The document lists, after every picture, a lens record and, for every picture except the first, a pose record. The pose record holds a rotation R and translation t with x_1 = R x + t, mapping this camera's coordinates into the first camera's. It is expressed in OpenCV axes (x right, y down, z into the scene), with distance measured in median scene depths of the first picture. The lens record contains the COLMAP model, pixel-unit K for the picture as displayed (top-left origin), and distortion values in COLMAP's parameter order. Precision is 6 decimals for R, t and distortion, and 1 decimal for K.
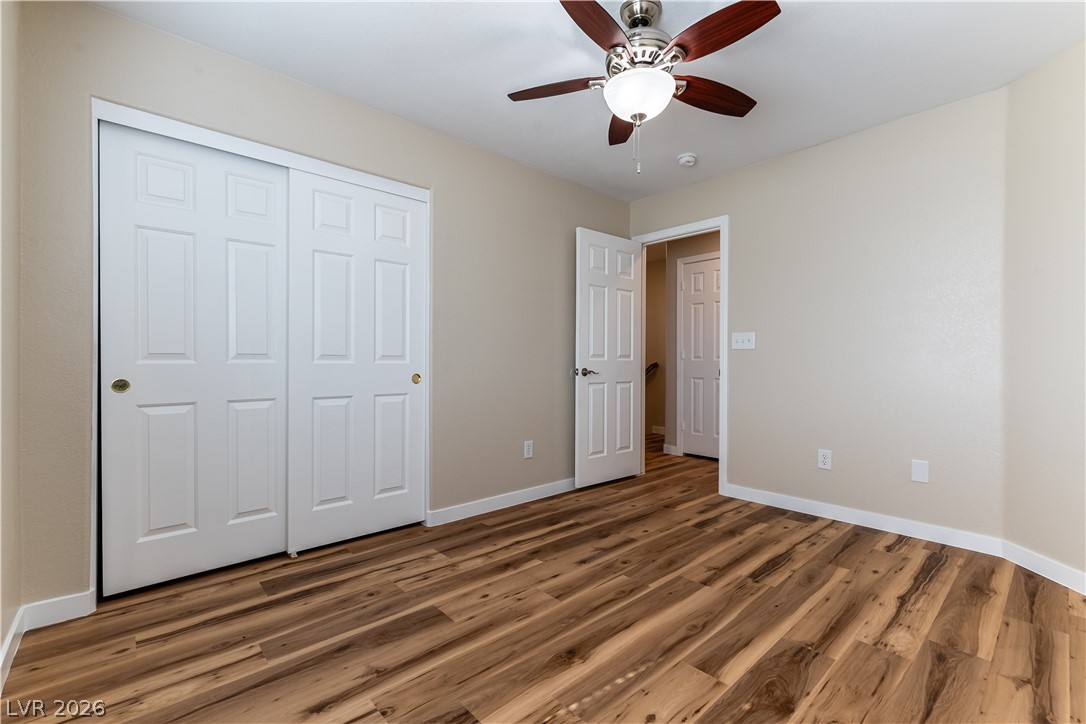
lens RADIAL K [[475.1, 0, 545.5], [0, 475.1, 362.7], [0, 0, 1]] dist [0.000625, -0.000060]
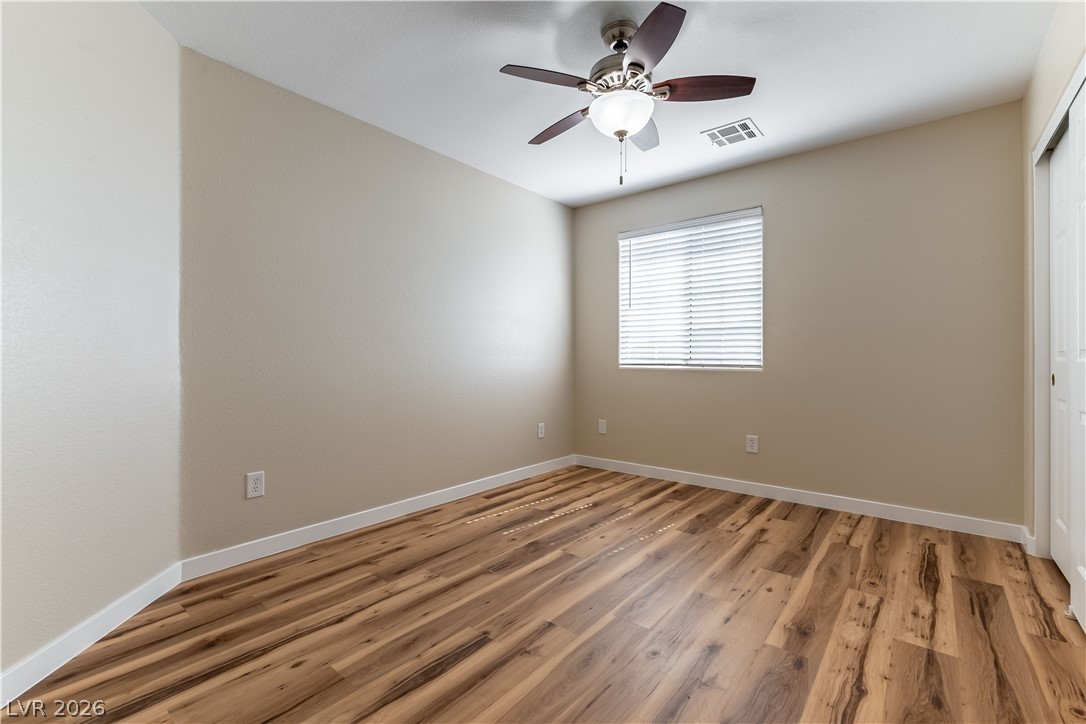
lens RADIAL K [[475.1, 0, 545.5], [0, 475.1, 362.7], [0, 0, 1]] dist [0.000625, -0.000060]
pose [[-0.989294, -0.002185, -0.145920, 0.498894], [-0.004410, 0.999879, 0.014926, -0.006073], [0.145870, 0.015410, -0.989184, 1.943832]]
